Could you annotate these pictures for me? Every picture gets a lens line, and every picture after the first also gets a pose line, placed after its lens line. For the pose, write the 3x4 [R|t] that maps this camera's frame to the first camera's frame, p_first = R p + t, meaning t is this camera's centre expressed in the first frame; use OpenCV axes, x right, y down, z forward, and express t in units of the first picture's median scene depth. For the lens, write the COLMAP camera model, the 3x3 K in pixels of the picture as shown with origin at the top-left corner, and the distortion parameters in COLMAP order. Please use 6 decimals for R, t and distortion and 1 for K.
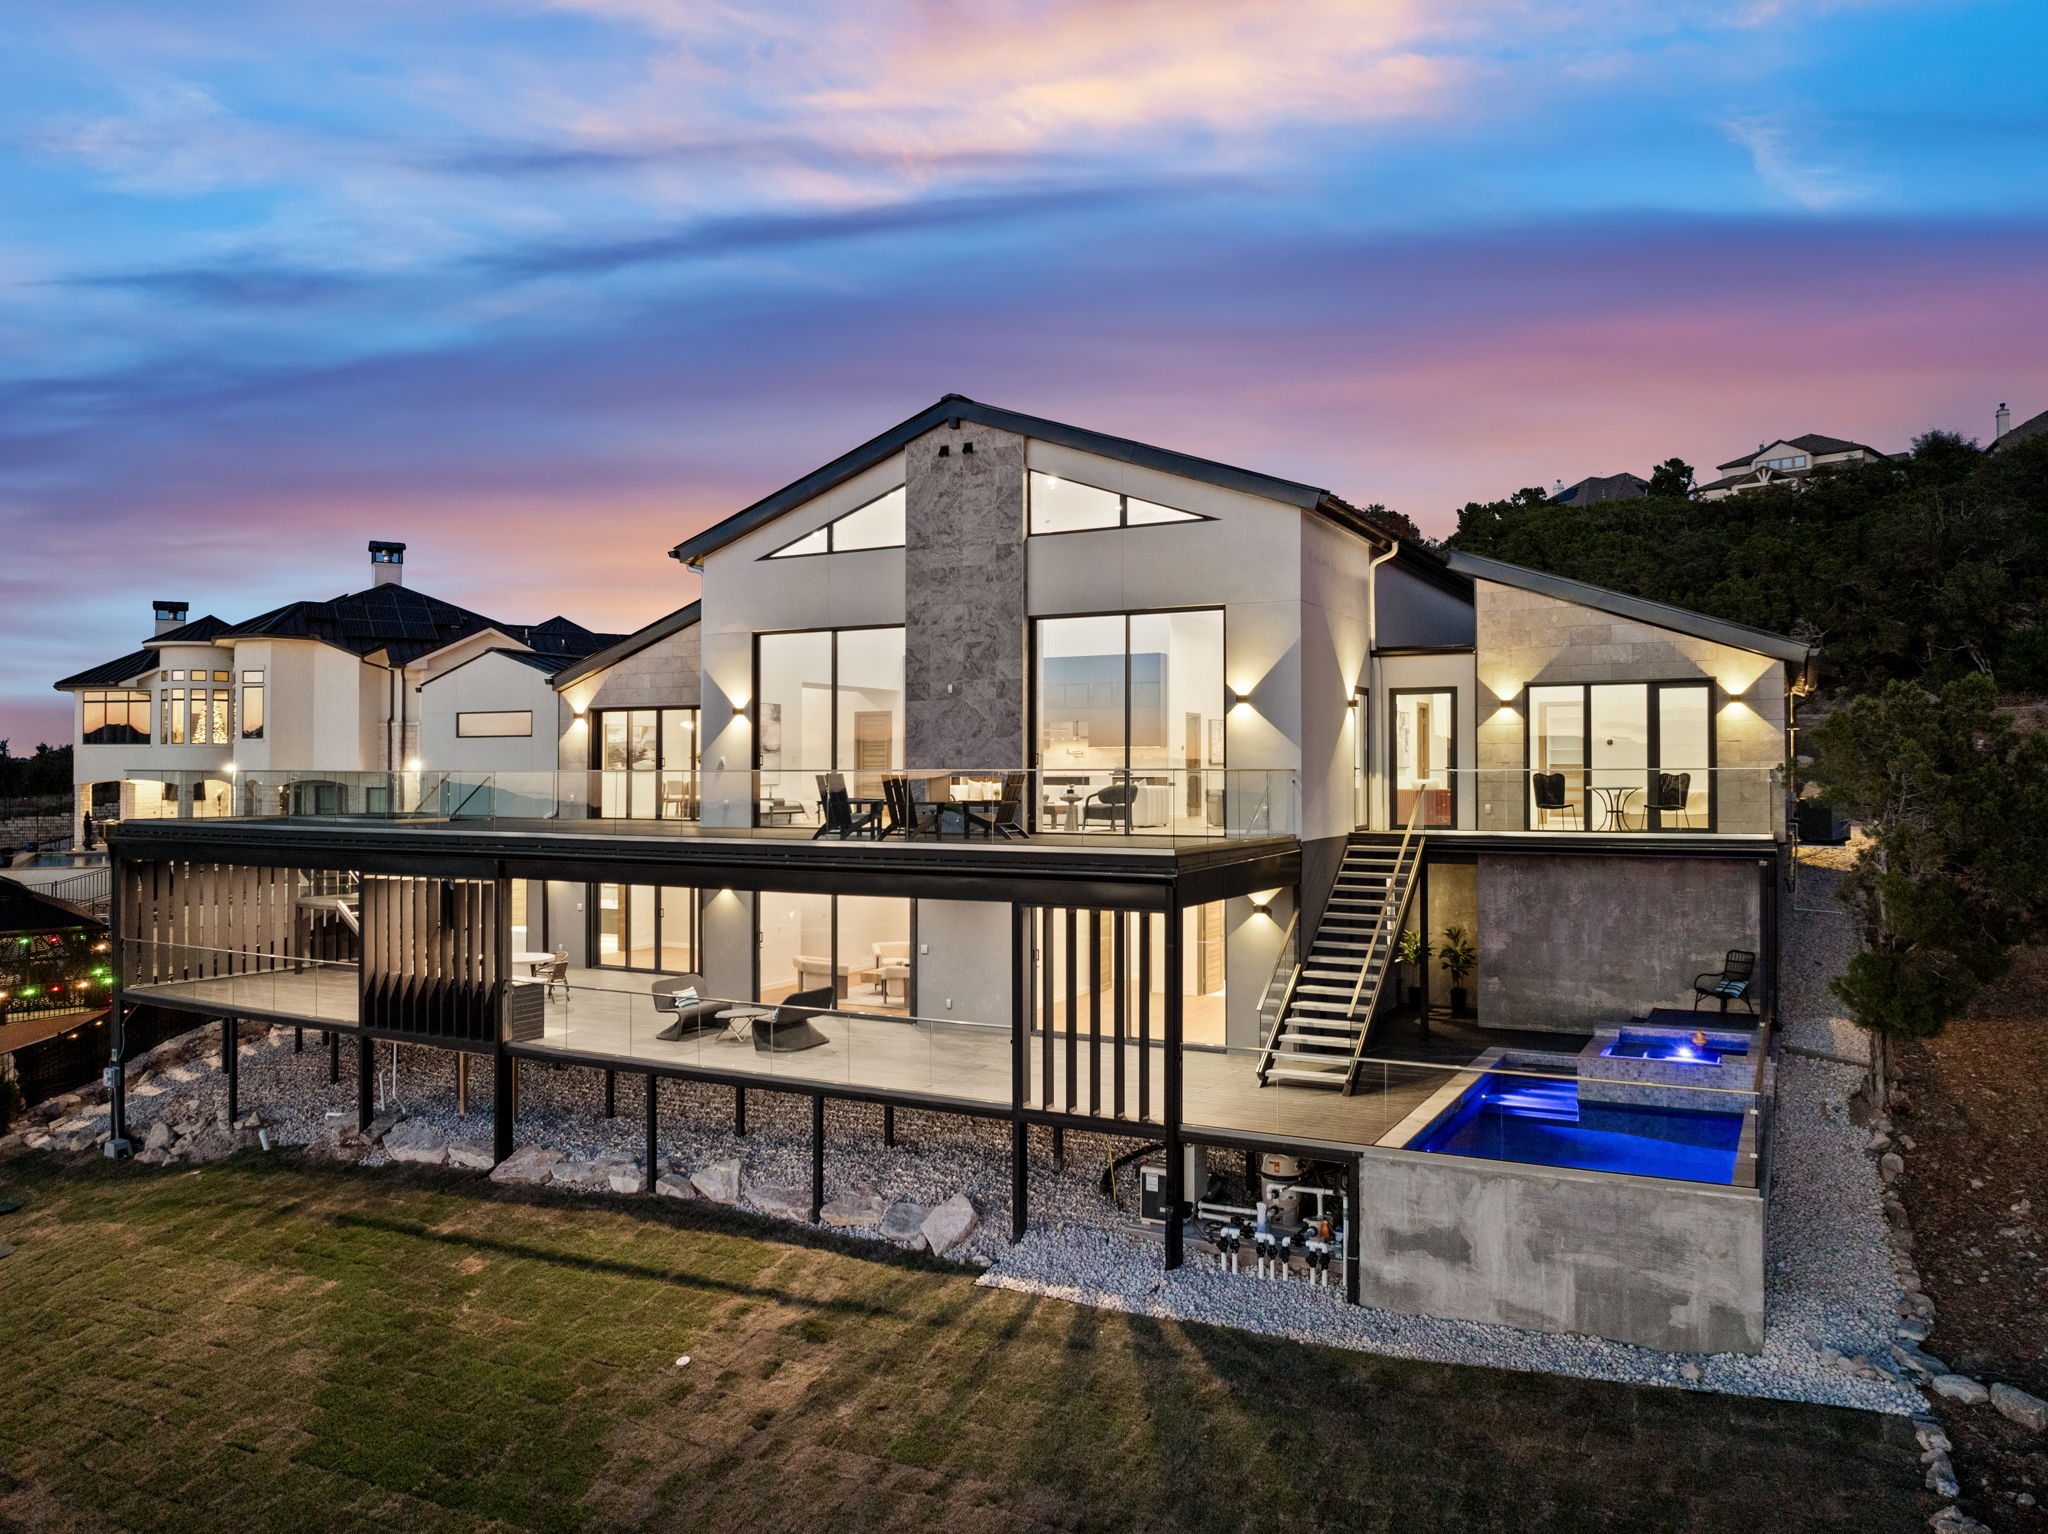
lens RADIAL K [[1502.0, 0, 1024.0], [0, 1502.0, 767.0], [0, 0, 1]] dist [-0.044594, -0.057674]
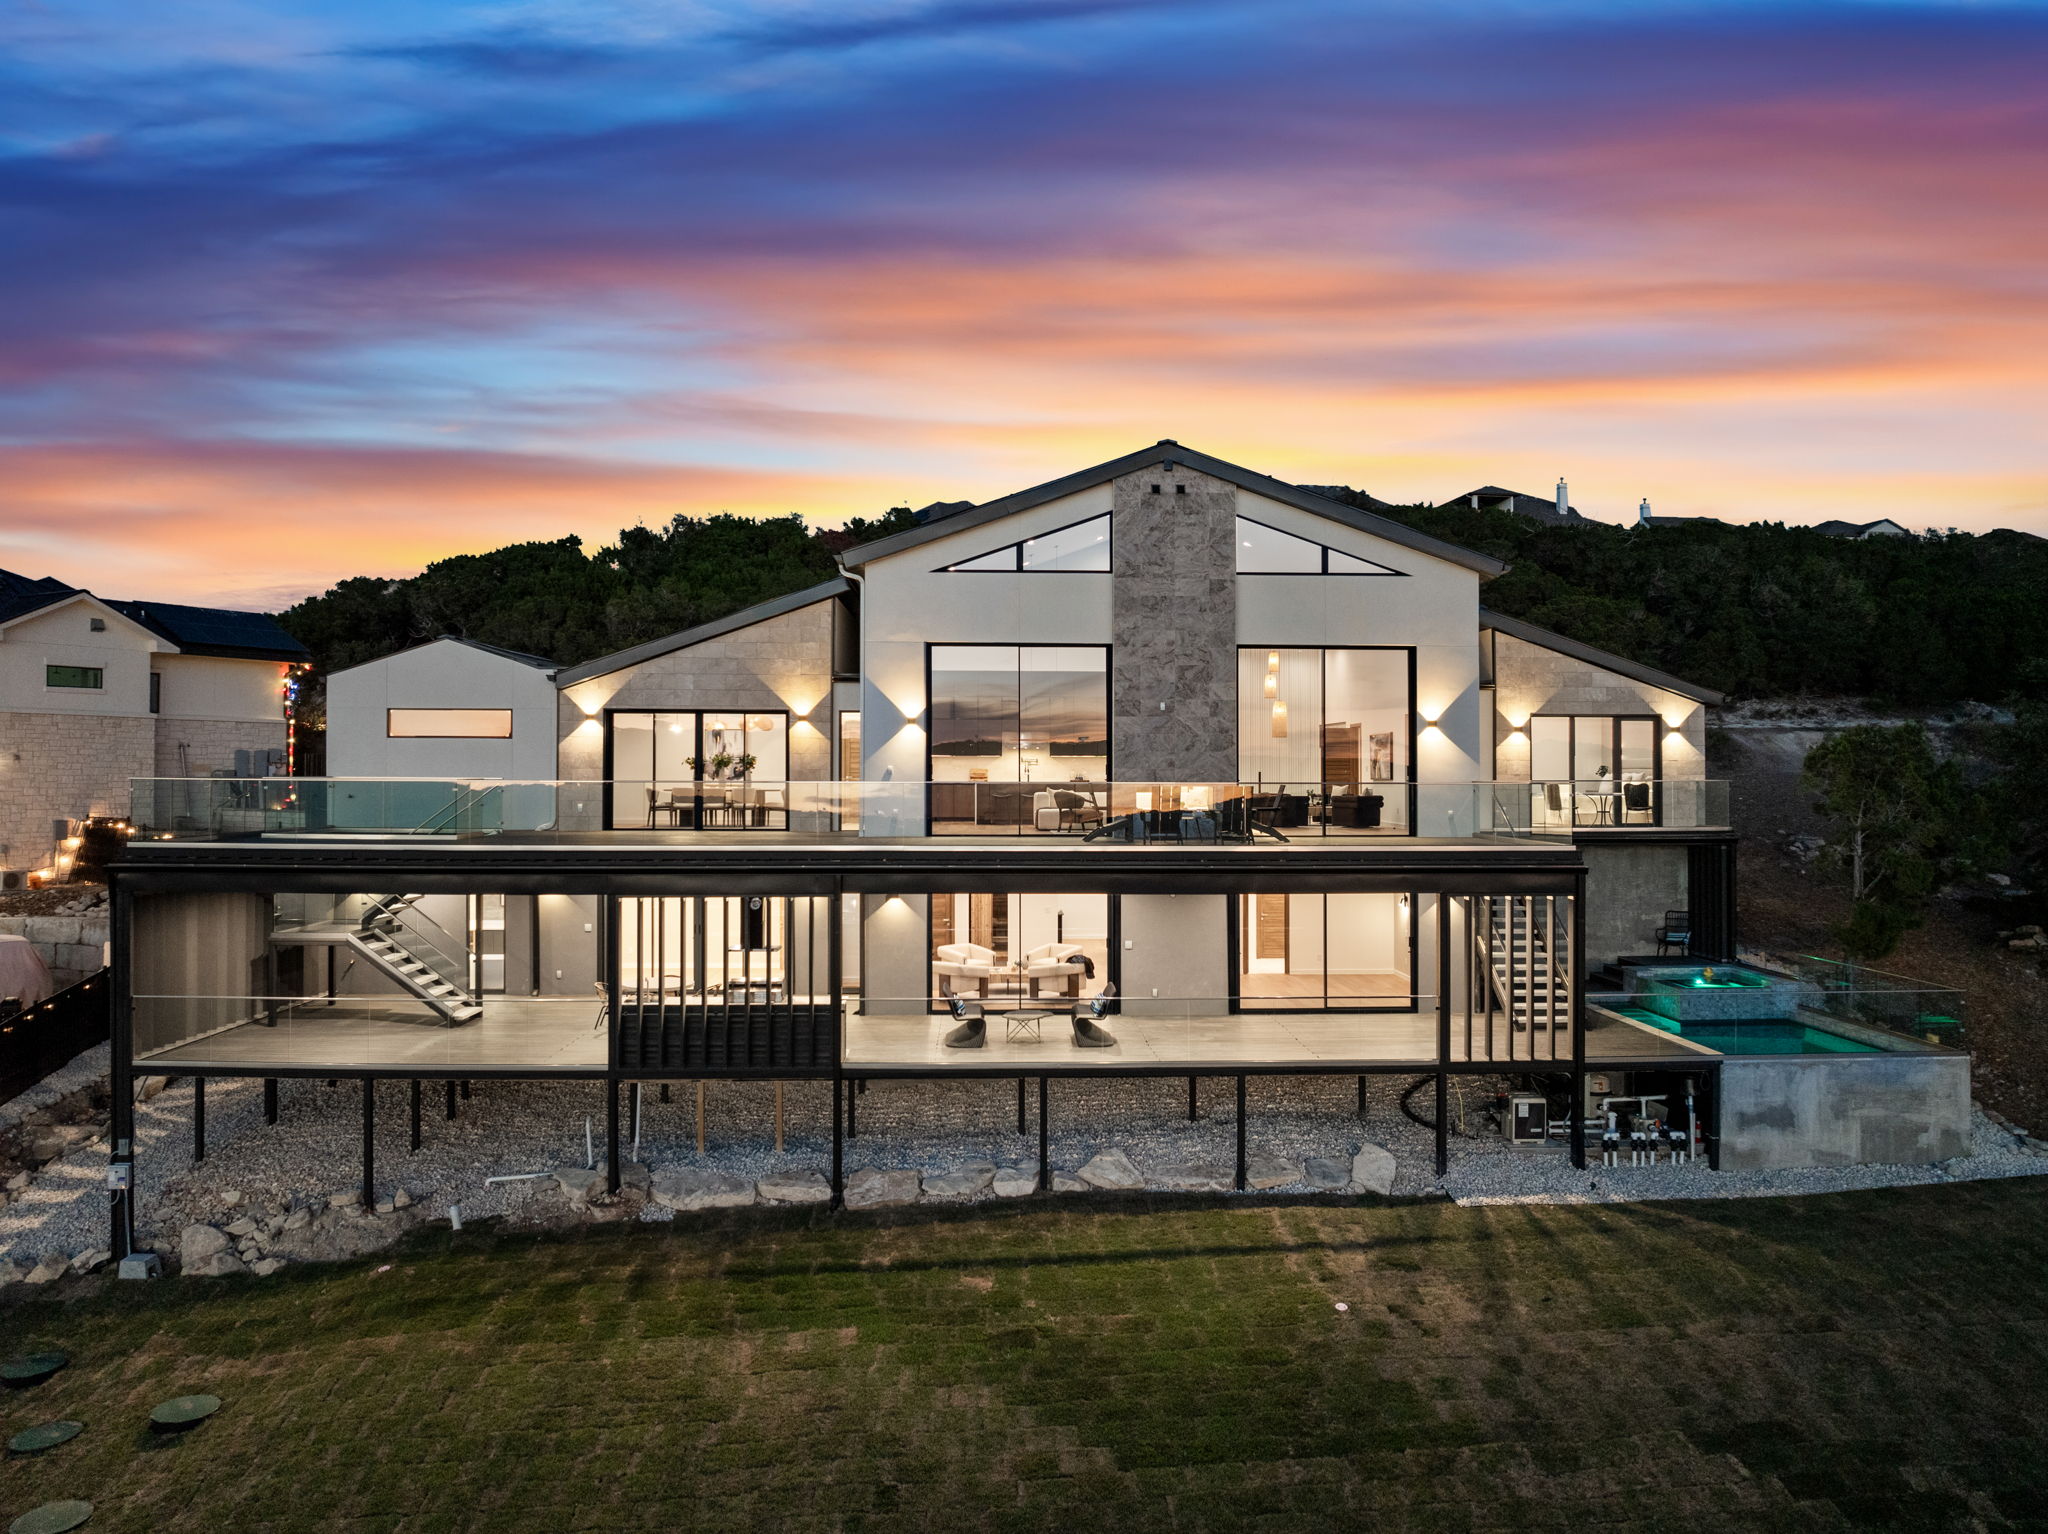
lens RADIAL K [[1512.7, 0, 1024.0], [0, 1512.7, 767.0], [0, 0, 1]] dist [-0.066881, 0.000490]
pose [[0.856336, 0.005216, 0.516392, -0.731407], [-0.006318, 0.999980, 0.000376, -0.007732], [-0.516380, -0.003584, 0.856352, 0.106946]]
